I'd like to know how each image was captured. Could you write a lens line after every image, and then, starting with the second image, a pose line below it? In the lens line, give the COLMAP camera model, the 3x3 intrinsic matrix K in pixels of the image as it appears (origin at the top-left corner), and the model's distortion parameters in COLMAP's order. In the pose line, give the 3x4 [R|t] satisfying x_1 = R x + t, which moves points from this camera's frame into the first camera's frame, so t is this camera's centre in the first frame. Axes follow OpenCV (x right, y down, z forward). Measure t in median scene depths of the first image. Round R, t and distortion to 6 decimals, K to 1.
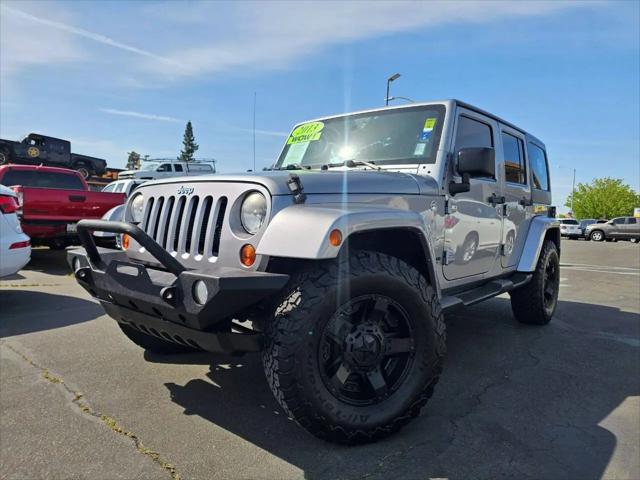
lens RADIAL K [[442.2, 0, 324.5], [0, 442.2, 239.6], [0, 0, 1]] dist [0.025189, -0.016018]
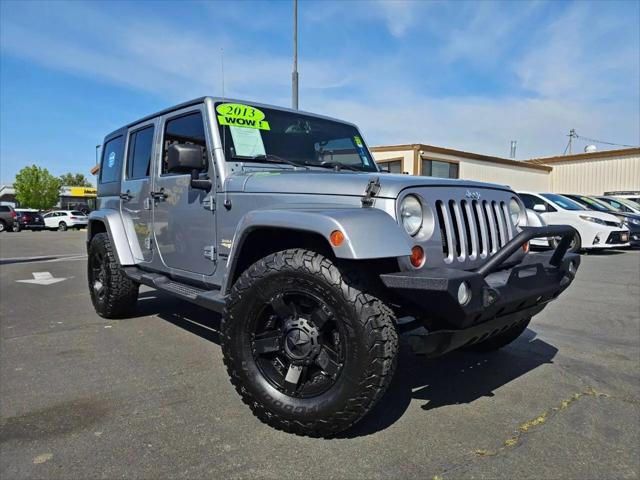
lens RADIAL K [[442.2, 0, 326.3], [0, 442.2, 239.3], [0, 0, 1]] dist [0.025189, -0.016018]
pose [[0.157326, -0.085900, 0.983804, -1.124754], [0.053203, 0.995500, 0.078414, -0.087359], [-0.986113, 0.040005, 0.161188, 0.939097]]
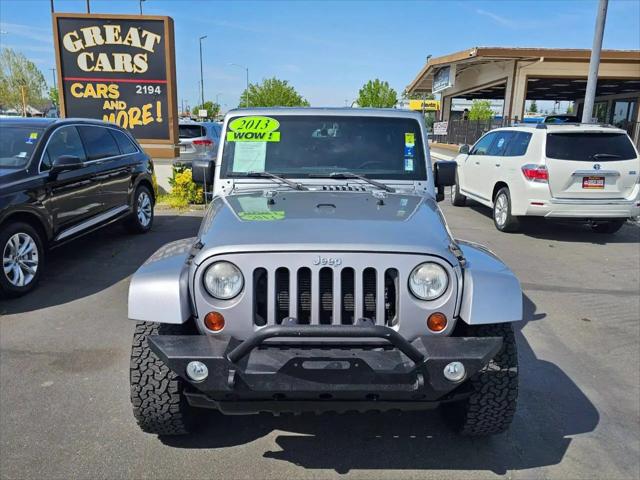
lens RADIAL K [[516.6, 0, 321.0], [0, 516.6, 241.2], [0, 0, 1]] dist [0.055336, -0.049868]
pose [[0.770356, -0.165661, 0.615717, -0.788563], [0.044235, 0.977217, 0.207580, -0.302811], [-0.636077, -0.132674, 0.760134, 0.147719]]
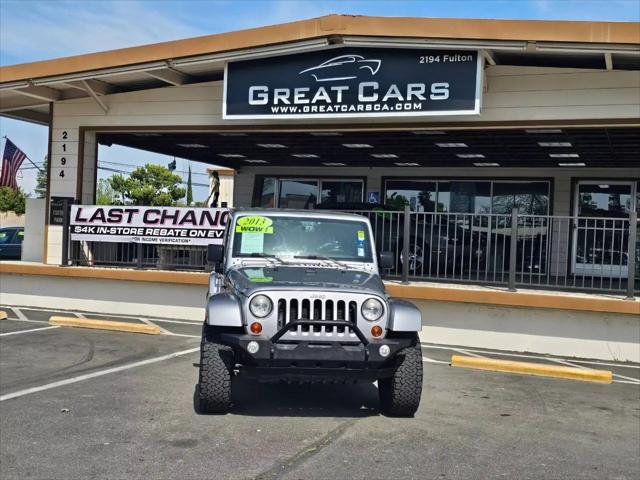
lens RADIAL K [[828.6, 0, 318.7], [0, 828.6, 239.8], [0, 0, 1]] dist [0.170545, 0.000000]
pose [[0.689546, -0.017146, 0.724038, -2.112123], [0.009327, 0.999847, 0.014794, -0.302399], [-0.724181, -0.003448, 0.689601, -0.978633]]
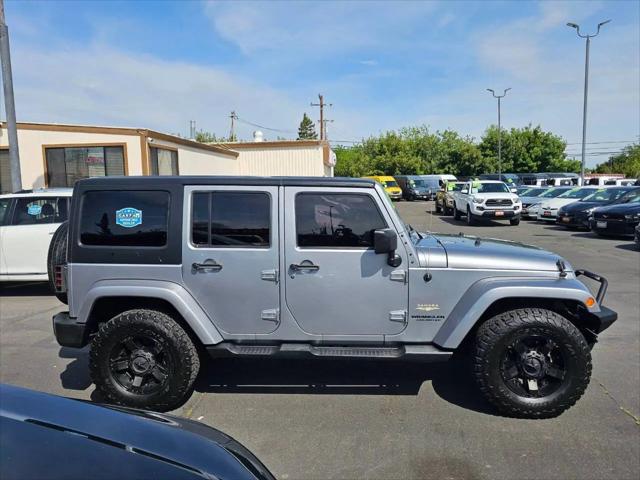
lens RADIAL K [[501.4, 0, 320.2], [0, 501.4, 238.5], [0, 0, 1]] dist [0.046319, -0.004552]
pose [[-0.586036, -0.118992, 0.801500, -1.137671], [0.032904, 0.984848, 0.170271, -0.455963], [-0.809617, 0.126158, -0.573240, 2.338639]]
